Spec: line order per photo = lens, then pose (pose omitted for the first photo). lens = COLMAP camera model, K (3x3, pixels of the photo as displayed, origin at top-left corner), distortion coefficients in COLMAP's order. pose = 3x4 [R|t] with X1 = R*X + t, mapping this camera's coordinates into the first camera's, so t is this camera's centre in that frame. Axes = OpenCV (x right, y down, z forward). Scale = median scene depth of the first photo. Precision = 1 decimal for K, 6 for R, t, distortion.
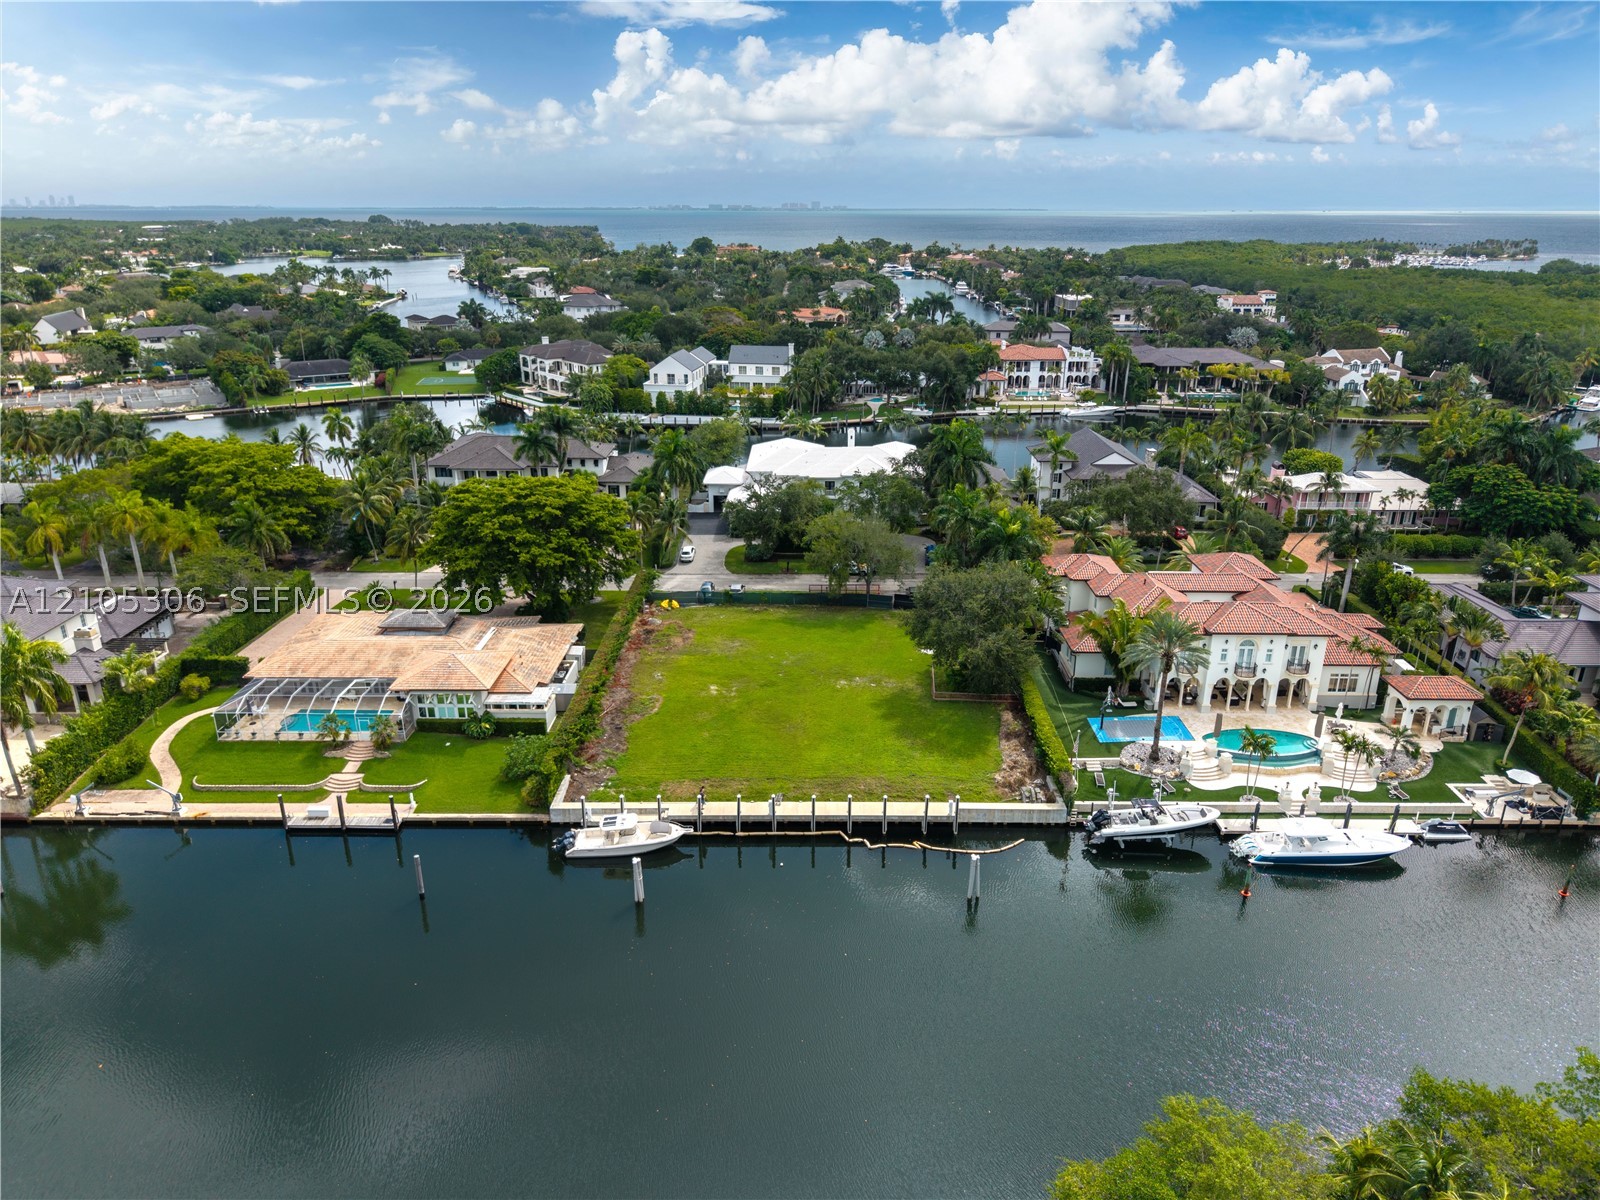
lens RADIAL K [[1073.5, 0, 800.0], [0, 1073.5, 600.0], [0, 0, 1]] dist [0.036003, -0.047132]
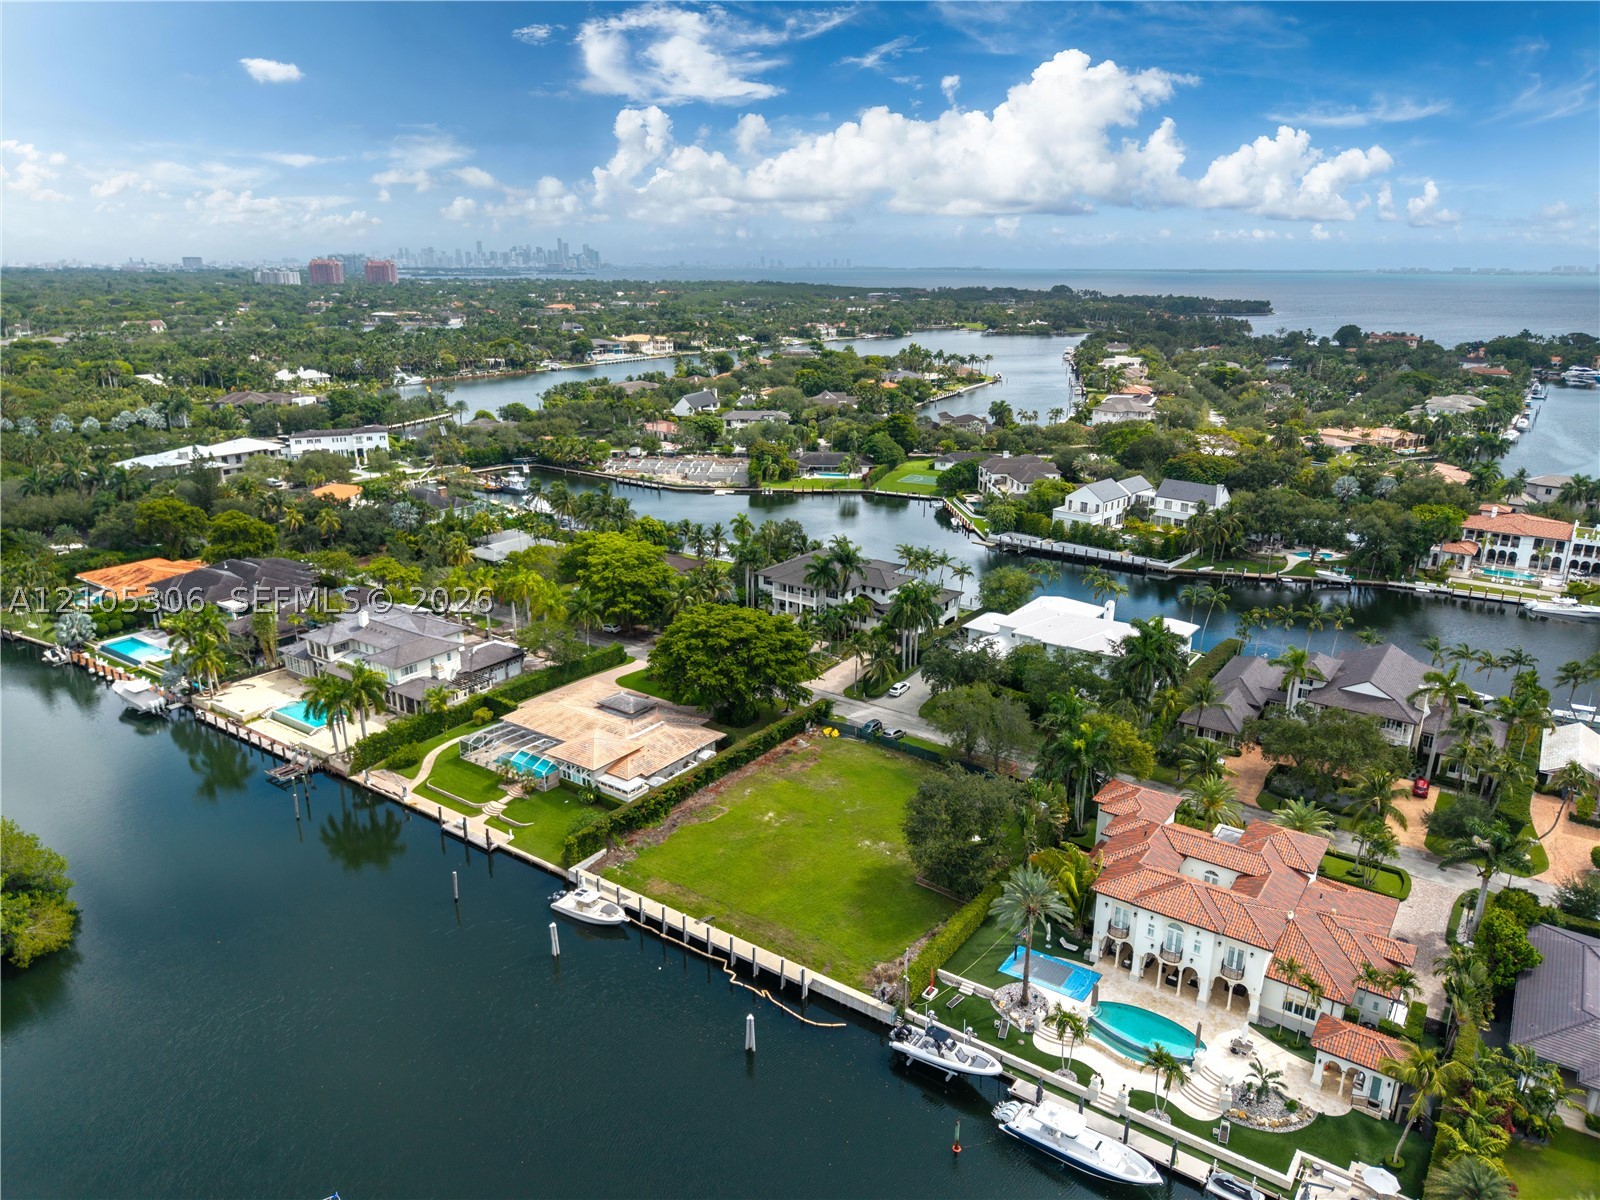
lens RADIAL K [[1073.5, 0, 800.0], [0, 1073.5, 600.0], [0, 0, 1]] dist [0.036003, -0.047132]
pose [[0.818840, 0.172382, -0.547527, 0.470865], [-0.199328, 0.979878, 0.010403, -0.144877], [0.538303, 0.100619, 0.836723, -0.018237]]
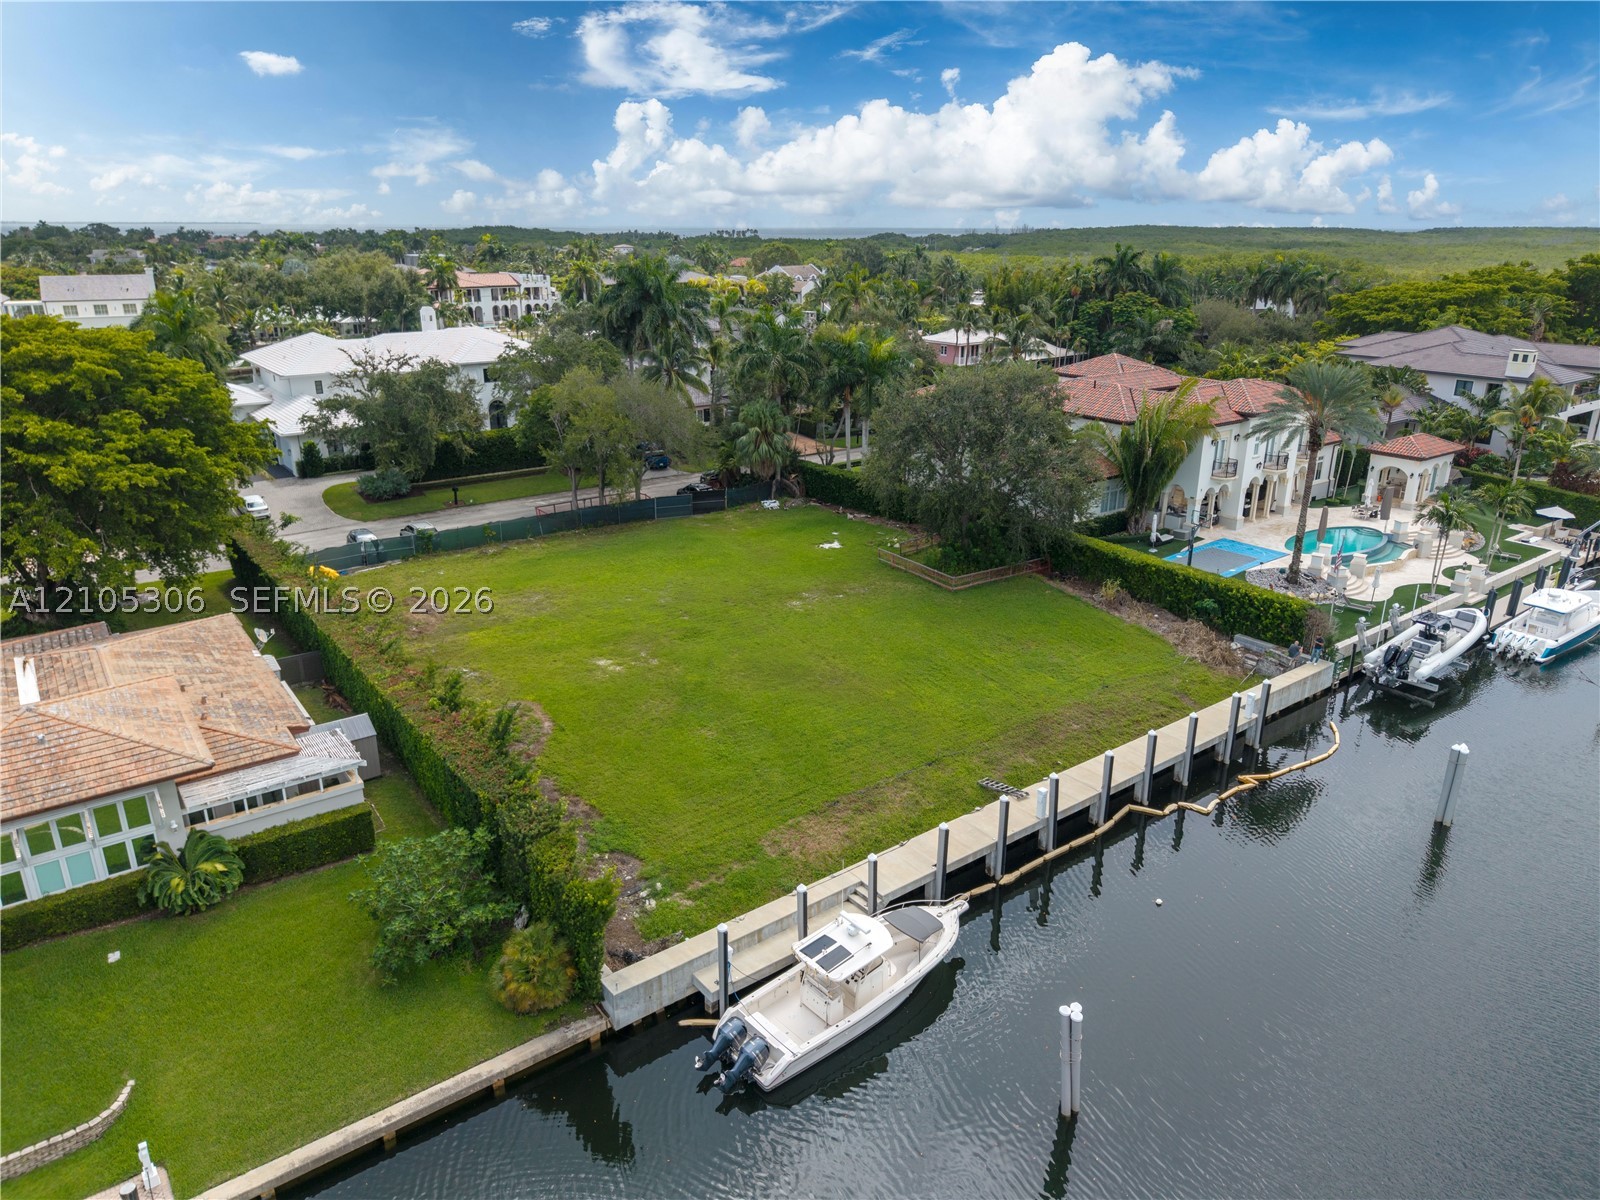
lens RADIAL K [[1073.5, 0, 800.0], [0, 1073.5, 600.0], [0, 0, 1]] dist [0.036003, -0.047132]
pose [[0.790915, -0.200462, 0.578159, -0.245492], [0.208894, 0.976511, 0.052815, 0.038088], [-0.575166, 0.079001, 0.814213, 0.437980]]
